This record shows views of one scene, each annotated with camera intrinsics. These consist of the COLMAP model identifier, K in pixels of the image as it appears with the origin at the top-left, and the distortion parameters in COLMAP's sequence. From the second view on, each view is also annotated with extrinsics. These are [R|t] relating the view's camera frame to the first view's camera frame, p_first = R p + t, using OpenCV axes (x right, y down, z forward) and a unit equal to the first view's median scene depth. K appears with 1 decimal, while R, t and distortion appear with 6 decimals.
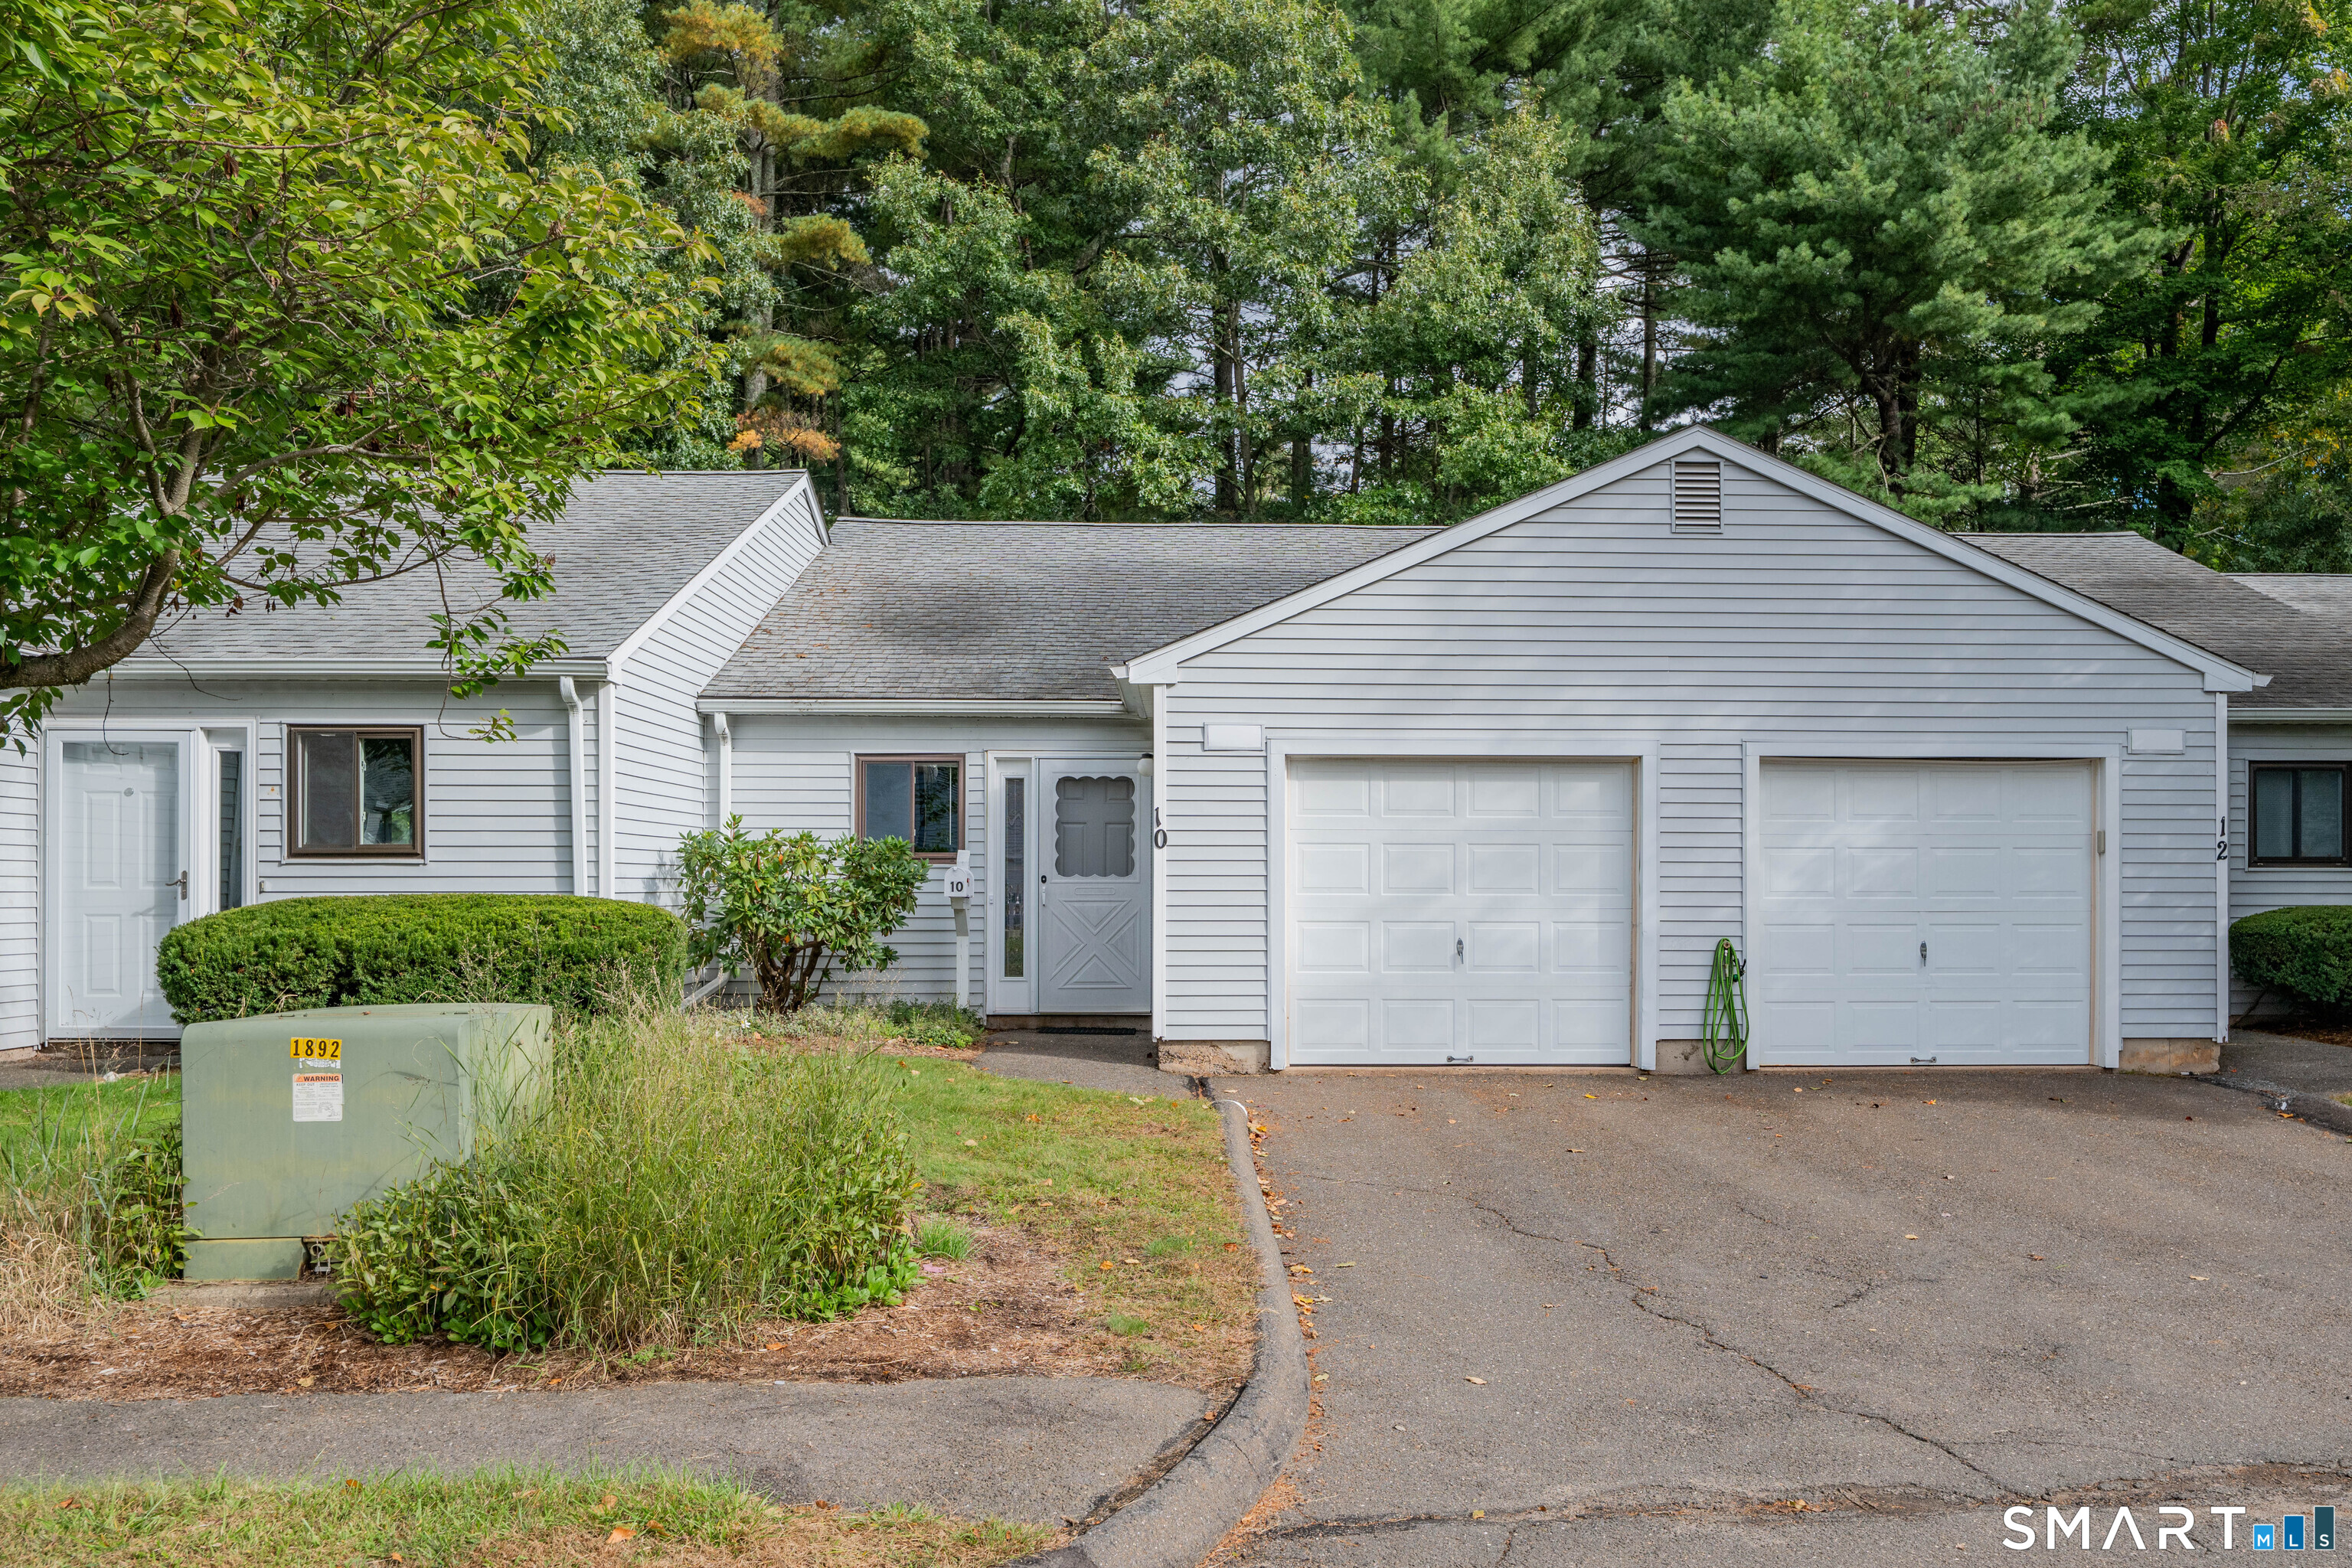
lens RADIAL K [[1710.7, 0, 1175.8], [0, 1710.7, 886.6], [0, 0, 1]] dist [-0.006970, -0.004416]
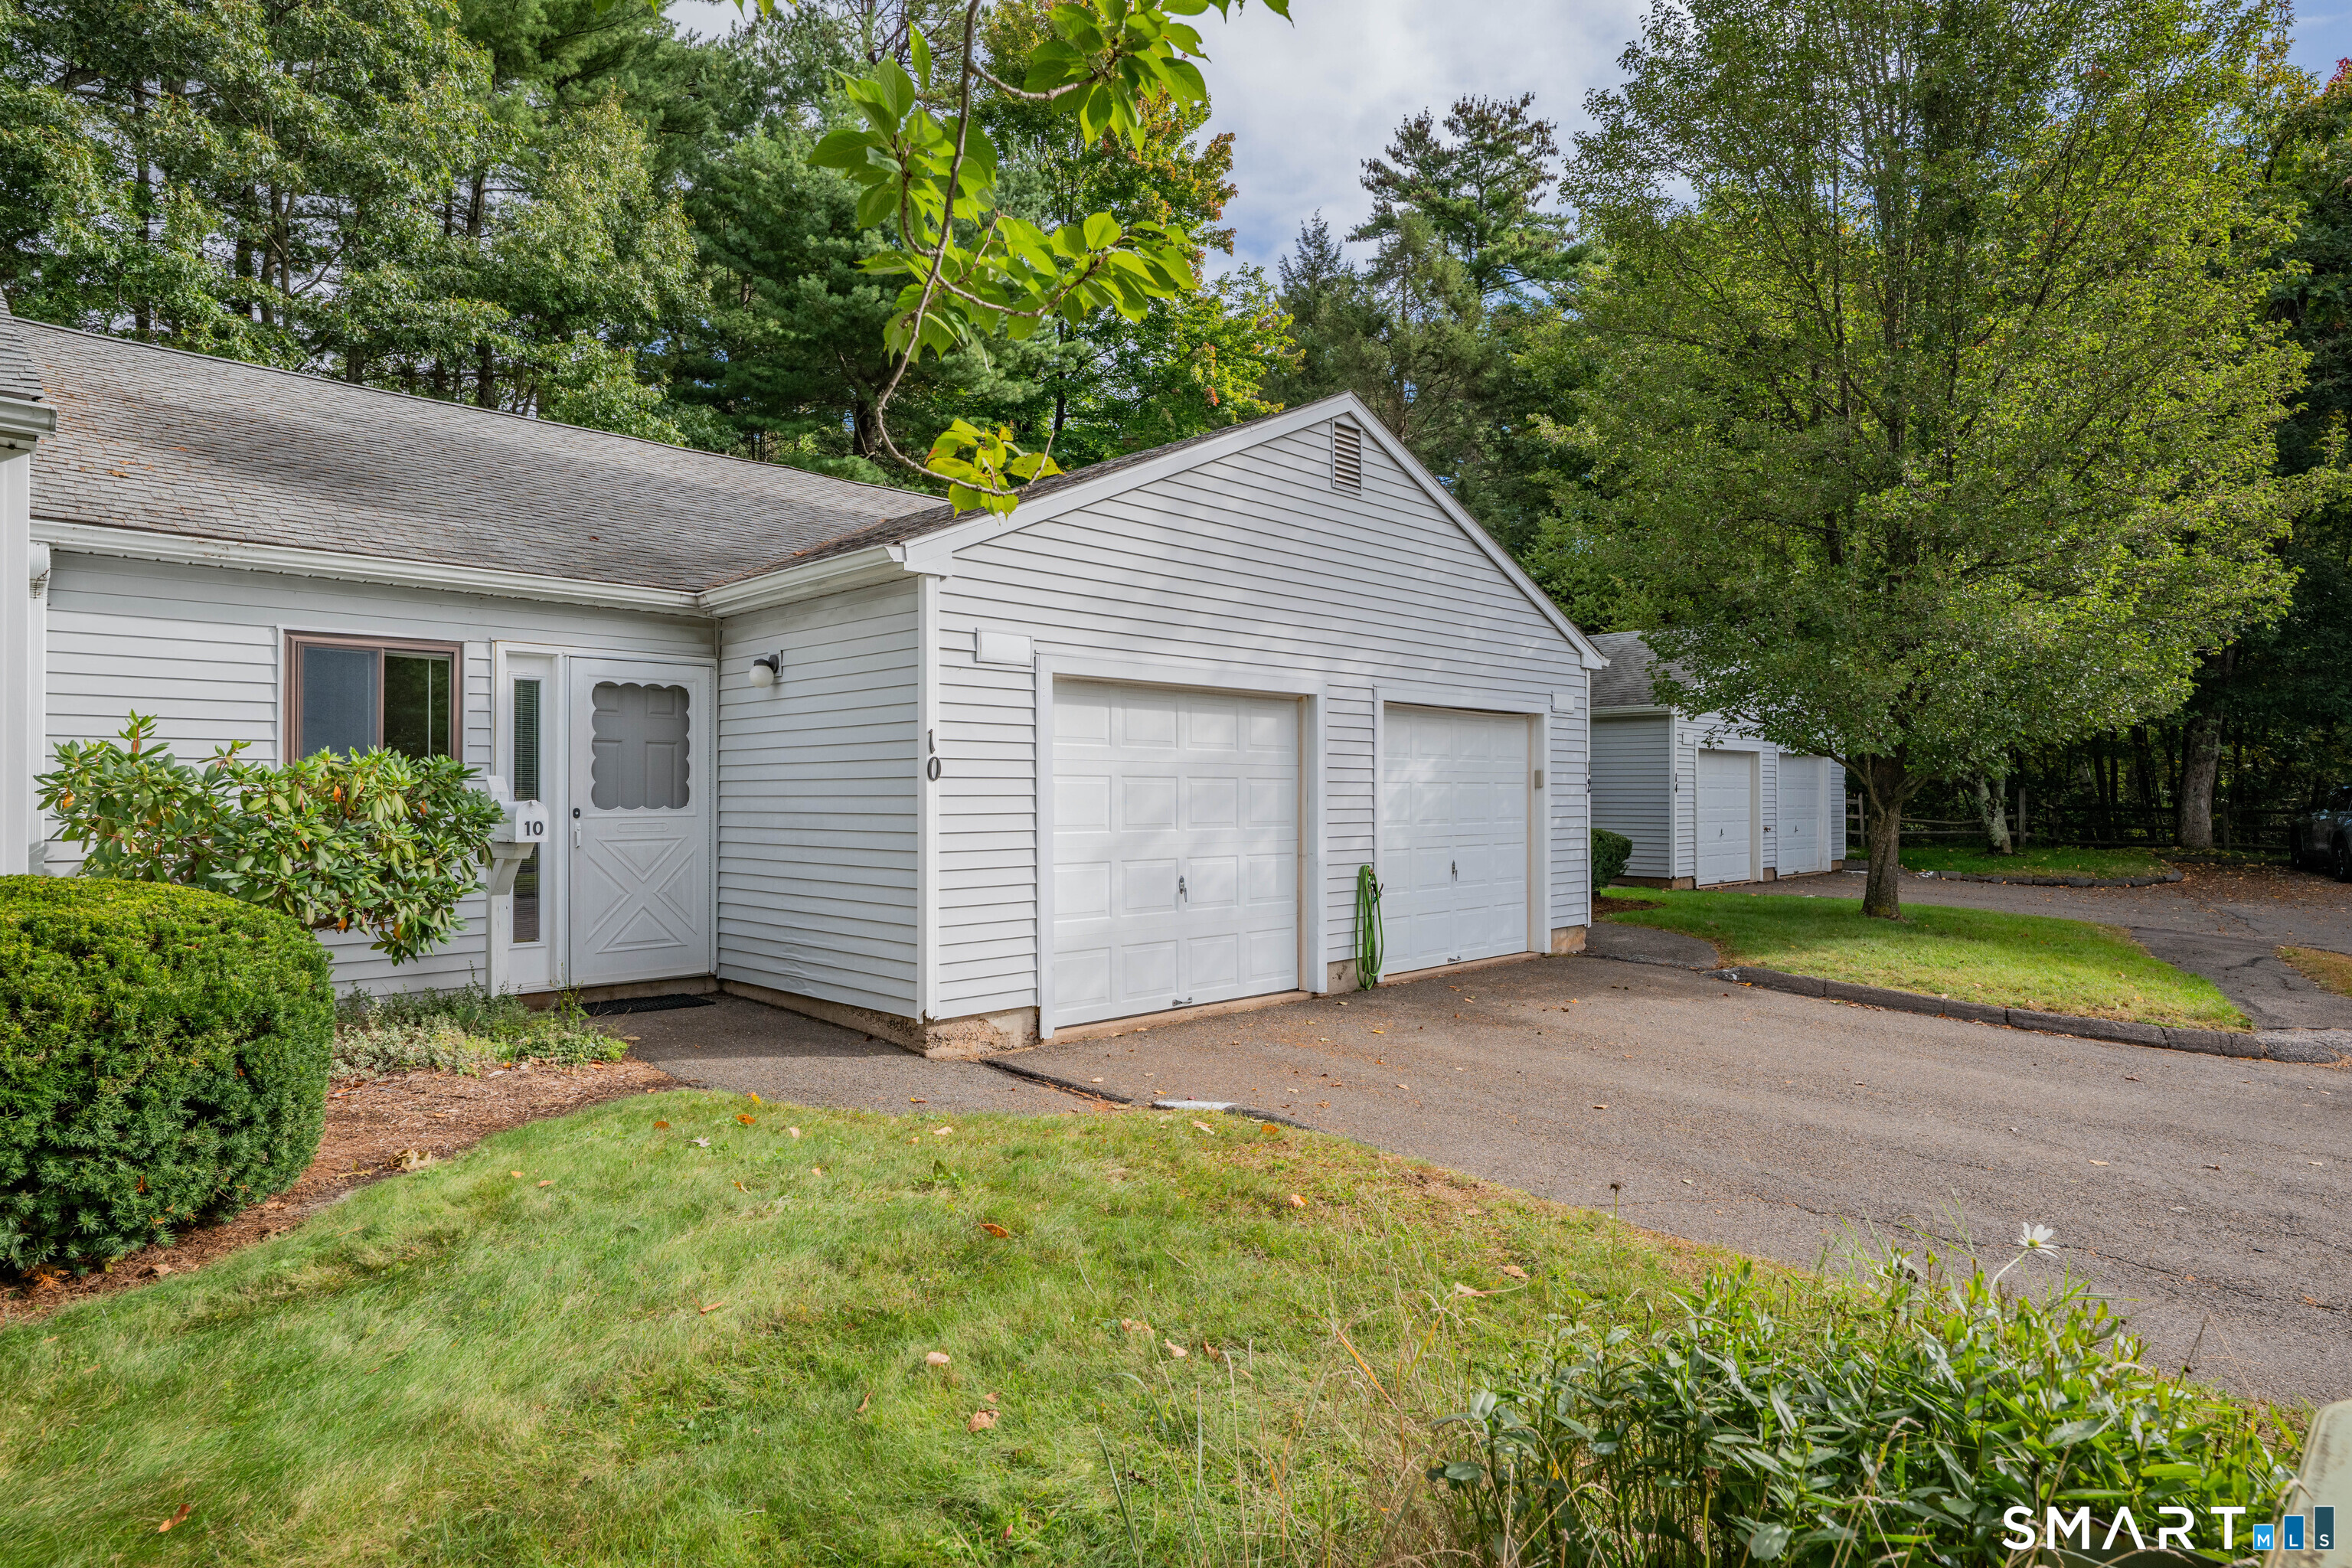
lens RADIAL K [[1289.8, 0, 1176.0], [0, 1289.8, 784.0], [0, 0, 1]] dist [-0.000783, 0.001042]
pose [[0.740936, 0.003540, 0.671567, -0.320349], [0.000524, 0.999983, -0.005849, -0.016736], [-0.671576, 0.004686, 0.740921, 0.464521]]
